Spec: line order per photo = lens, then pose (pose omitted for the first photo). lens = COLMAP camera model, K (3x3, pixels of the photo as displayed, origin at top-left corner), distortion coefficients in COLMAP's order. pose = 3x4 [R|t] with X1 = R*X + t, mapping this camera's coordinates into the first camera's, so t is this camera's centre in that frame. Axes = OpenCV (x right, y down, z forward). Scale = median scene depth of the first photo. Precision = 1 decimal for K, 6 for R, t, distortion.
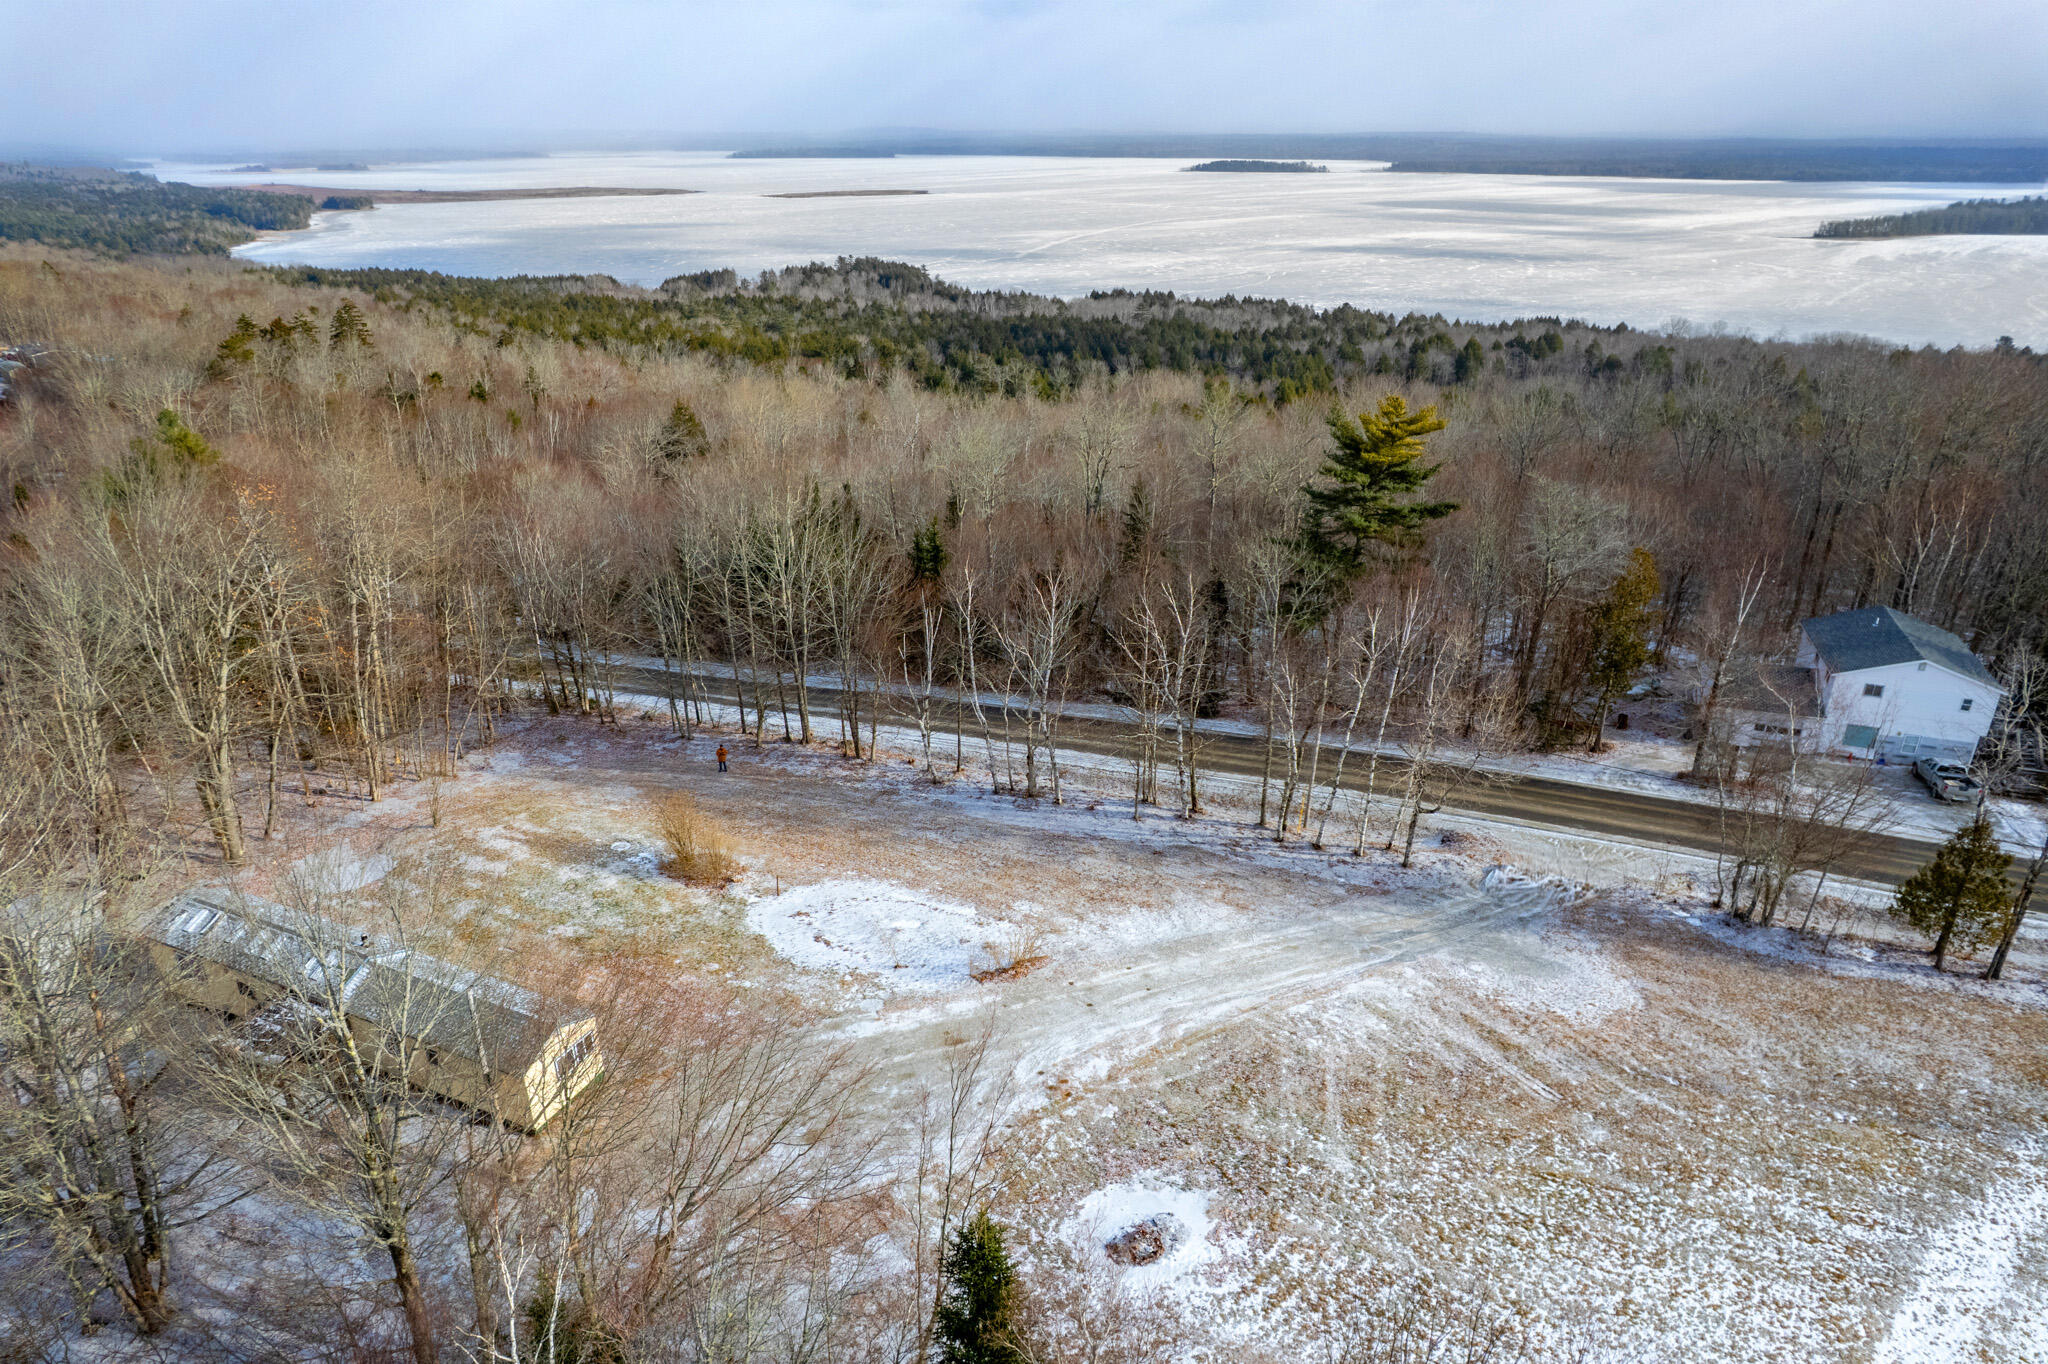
lens RADIAL K [[1323.1, 0, 1027.2], [0, 1323.1, 686.2], [0, 0, 1]] dist [-0.080880, 0.076613]
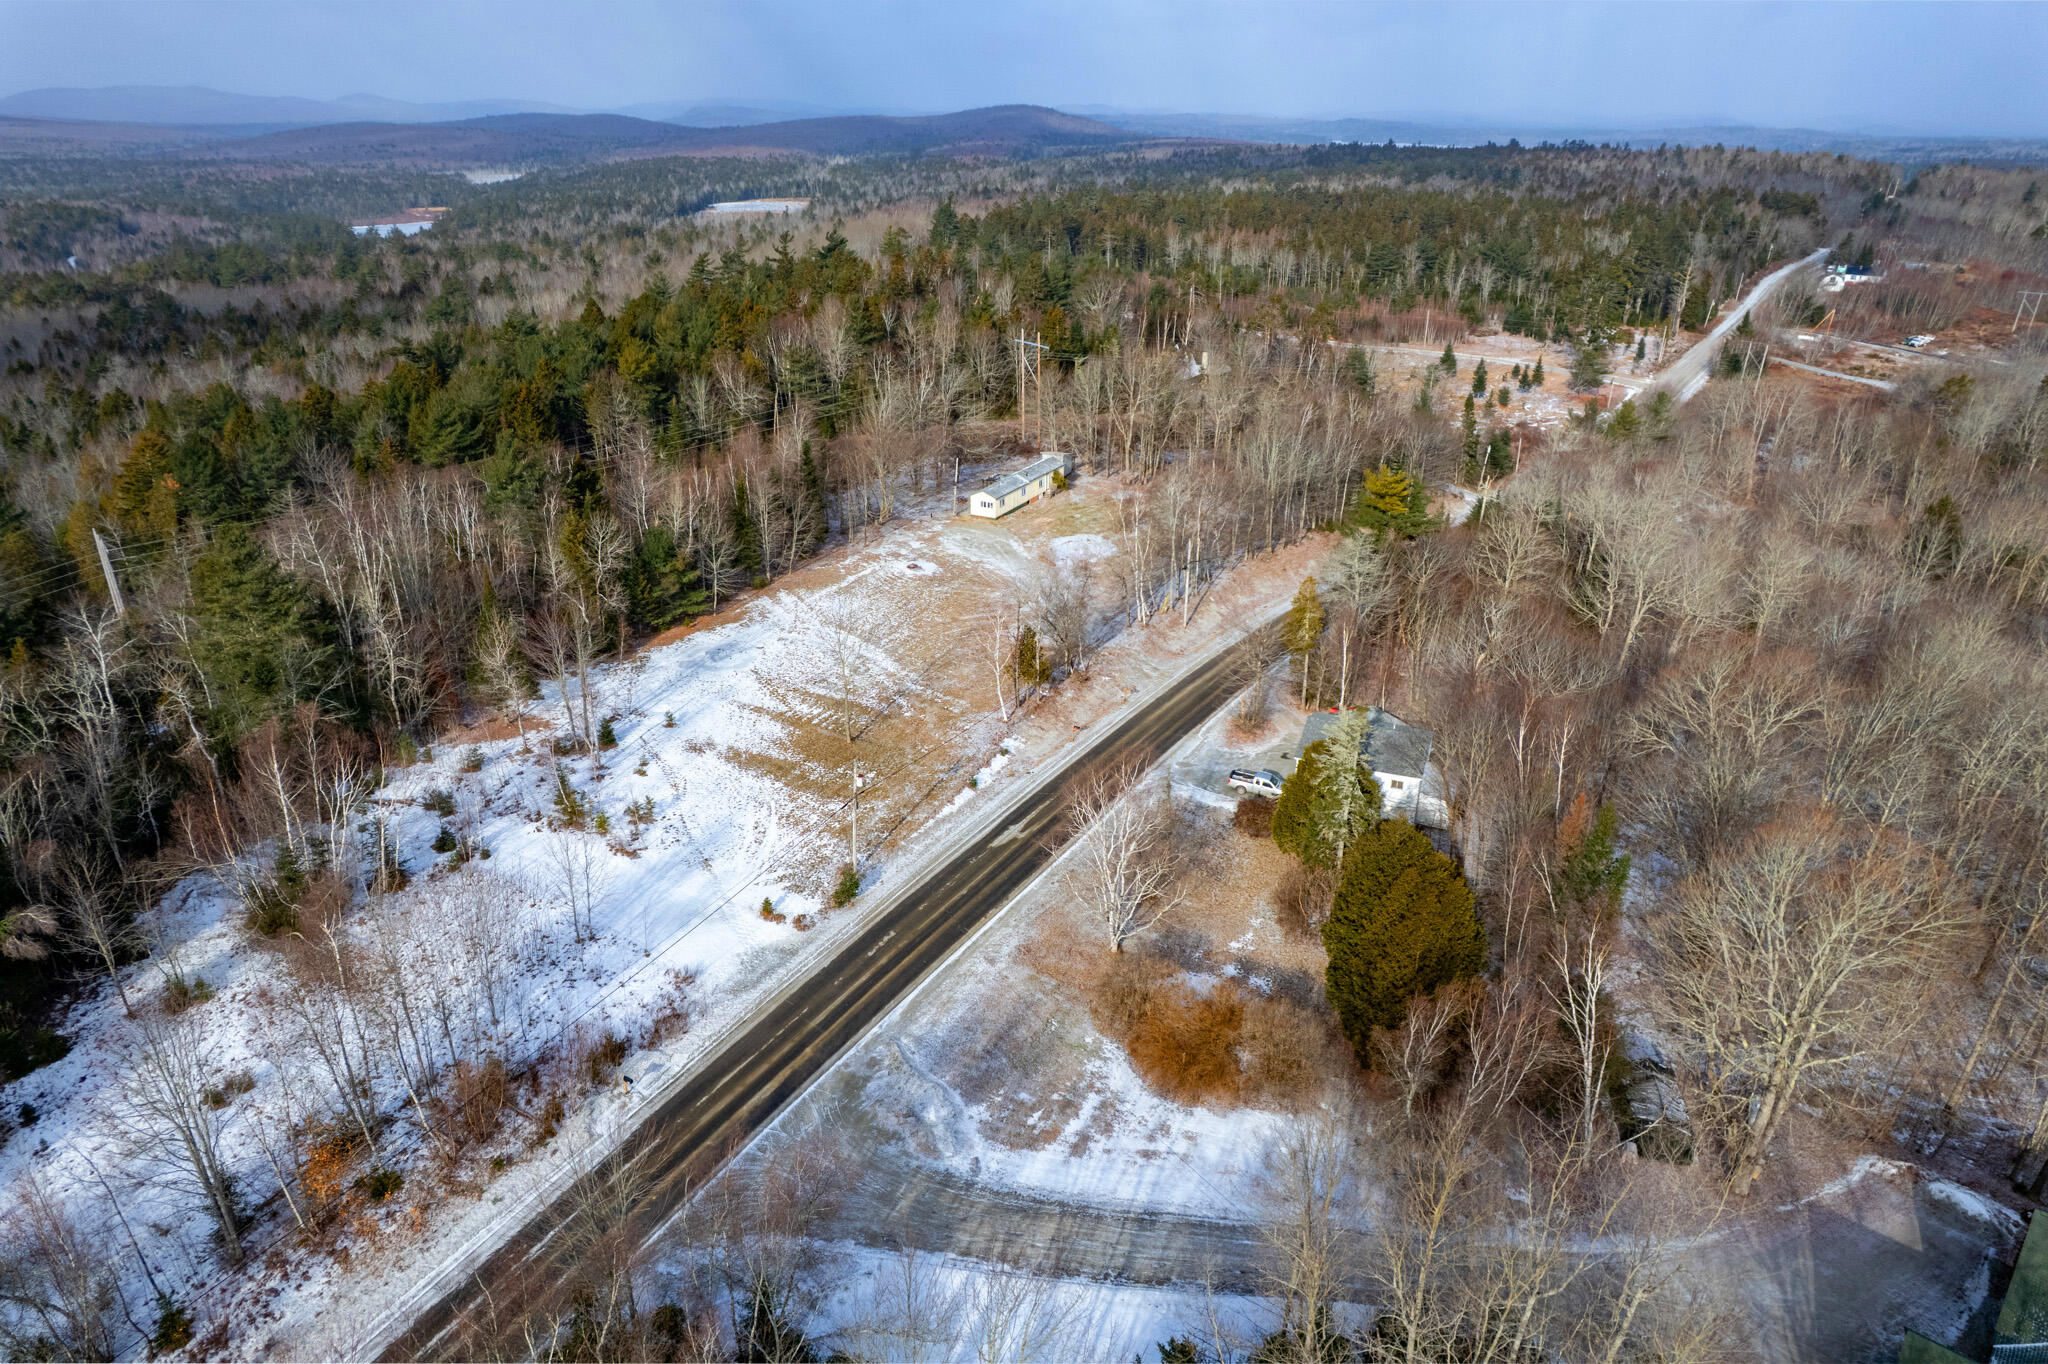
lens RADIAL K [[1318.6, 0, 1015.0], [0, 1318.6, 685.3], [0, 0, 1]] dist [-0.065808, 0.053154]
pose [[-0.060167, 0.404416, -0.912594, 1.813935], [-0.396759, 0.829237, 0.393635, -0.437826], [0.915949, 0.385764, 0.110563, 0.499095]]
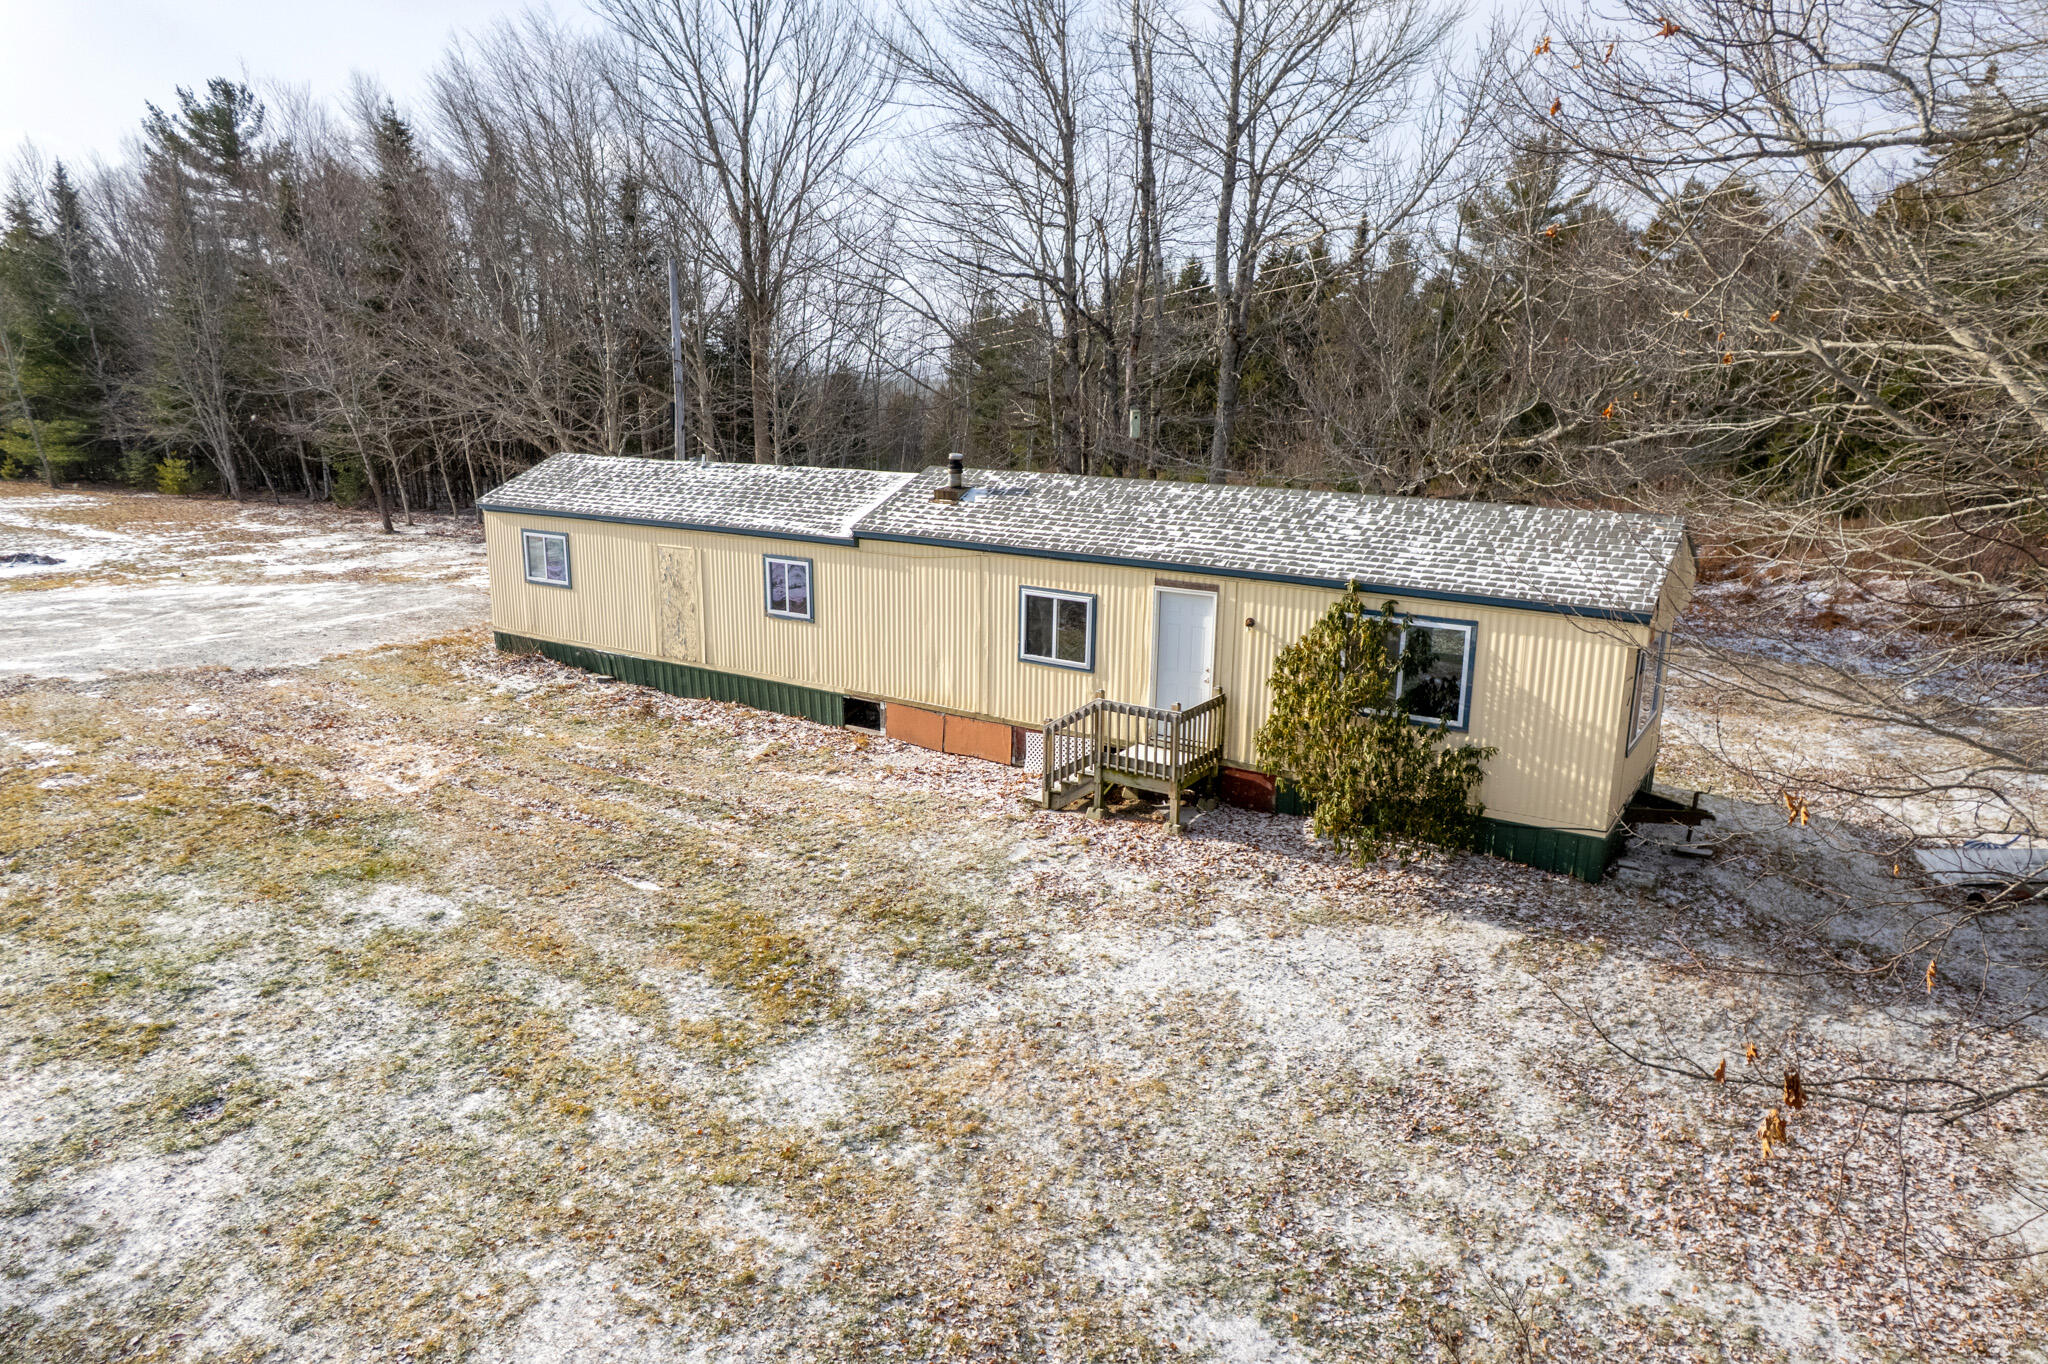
lens RADIAL K [[1306.5, 0, 1019.2], [0, 1306.5, 698.7], [0, 0, 1]] dist [-0.074937, 0.068270]
pose [[-0.987571, -0.043835, 0.150935, -0.367186], [0.057060, 0.794806, 0.604175, 0.008269], [-0.146448, 0.605278, -0.782427, 0.833383]]
